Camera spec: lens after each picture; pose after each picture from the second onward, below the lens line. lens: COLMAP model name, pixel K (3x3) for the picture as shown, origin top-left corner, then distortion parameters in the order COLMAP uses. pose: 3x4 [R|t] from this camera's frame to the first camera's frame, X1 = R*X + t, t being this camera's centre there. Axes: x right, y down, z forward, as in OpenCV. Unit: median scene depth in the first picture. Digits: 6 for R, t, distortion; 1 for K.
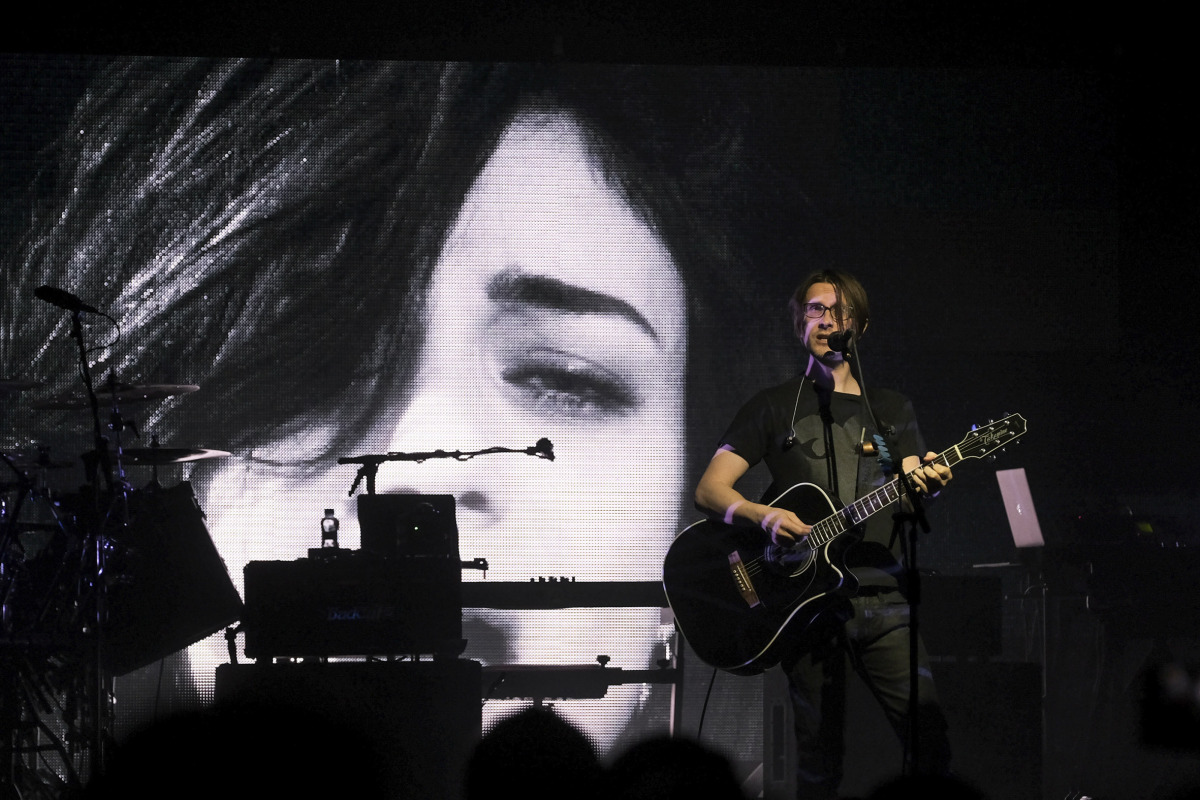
lens RADIAL K [[5241.3, 0, 600.2], [0, 5241.3, 400.3], [0, 0, 1]] dist [0.032016, 0.000000]
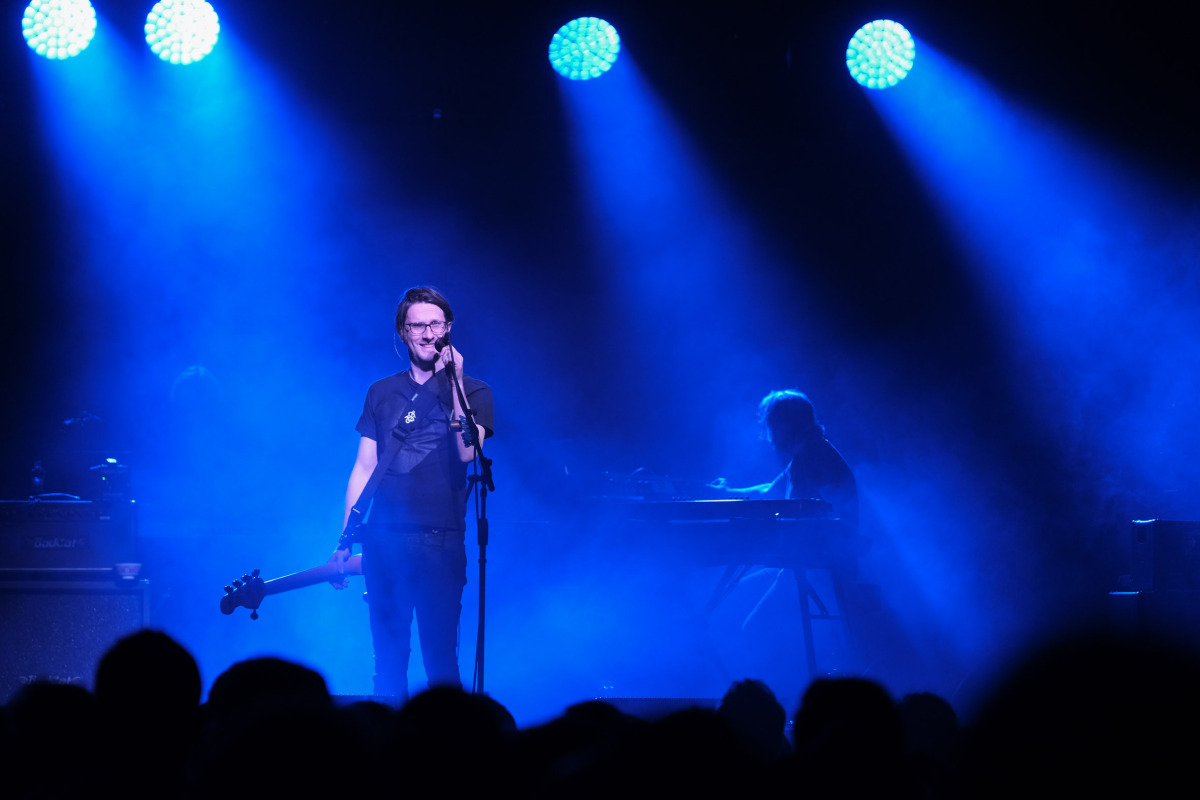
lens RADIAL K [[6487.8, 0, 600.1], [0, 6487.8, 400.2], [0, 0, 1]] dist [0.205567, 0.000000]
pose [[0.996900, 0.013537, 0.077503, -0.036503], [-0.013974, 0.999889, 0.005096, -0.004822], [-0.077425, -0.006163, 0.996979, -0.606749]]
